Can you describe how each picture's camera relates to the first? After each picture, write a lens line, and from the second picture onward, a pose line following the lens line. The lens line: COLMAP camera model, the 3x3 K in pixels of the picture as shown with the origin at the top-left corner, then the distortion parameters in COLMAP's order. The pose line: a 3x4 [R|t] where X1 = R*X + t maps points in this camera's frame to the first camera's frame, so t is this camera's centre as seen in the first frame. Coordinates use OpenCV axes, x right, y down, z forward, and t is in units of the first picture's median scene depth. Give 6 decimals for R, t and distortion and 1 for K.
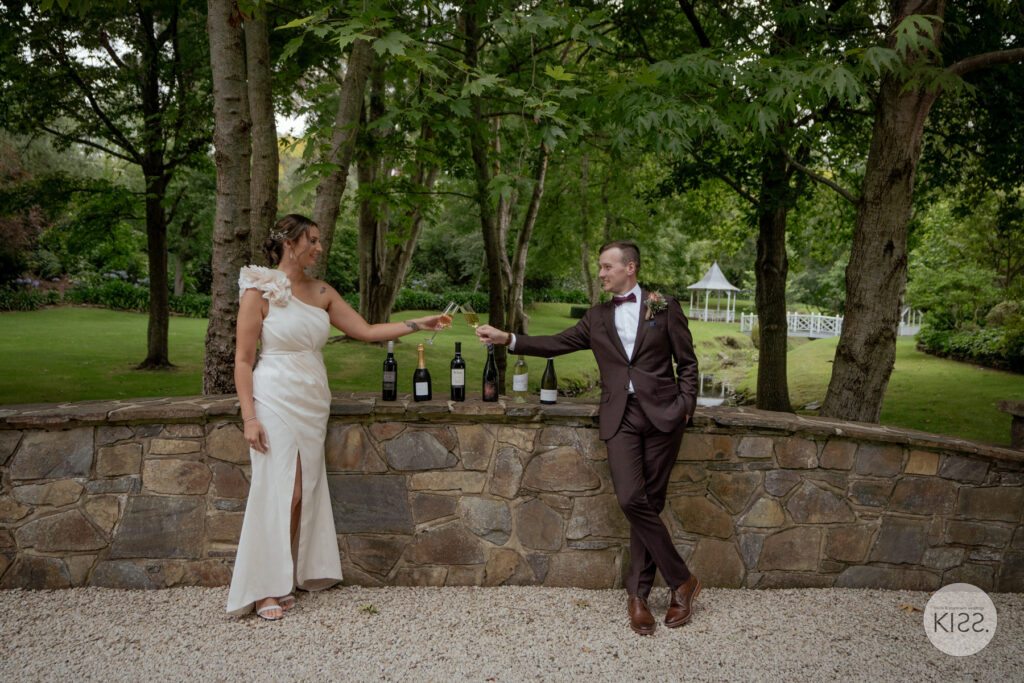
lens RADIAL K [[737.8, 0, 512.0], [0, 737.8, 341.5], [0, 0, 1]] dist [0.001476, 0.000032]
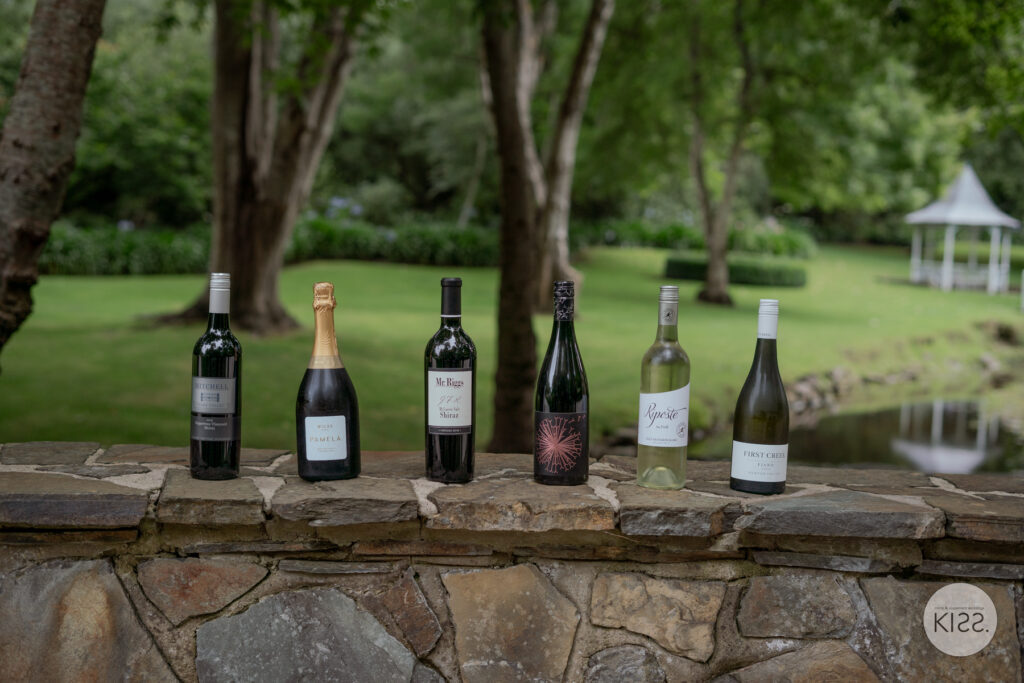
lens RADIAL K [[1467.7, 0, 515.0], [0, 1467.7, 354.1], [0, 0, 1]] dist [-0.007794, -0.077179]
pose [[0.999926, 0.005815, -0.010700, -0.041333], [-0.005672, 0.999894, 0.013412, 0.022669], [0.010777, -0.013351, 0.999853, 0.419331]]
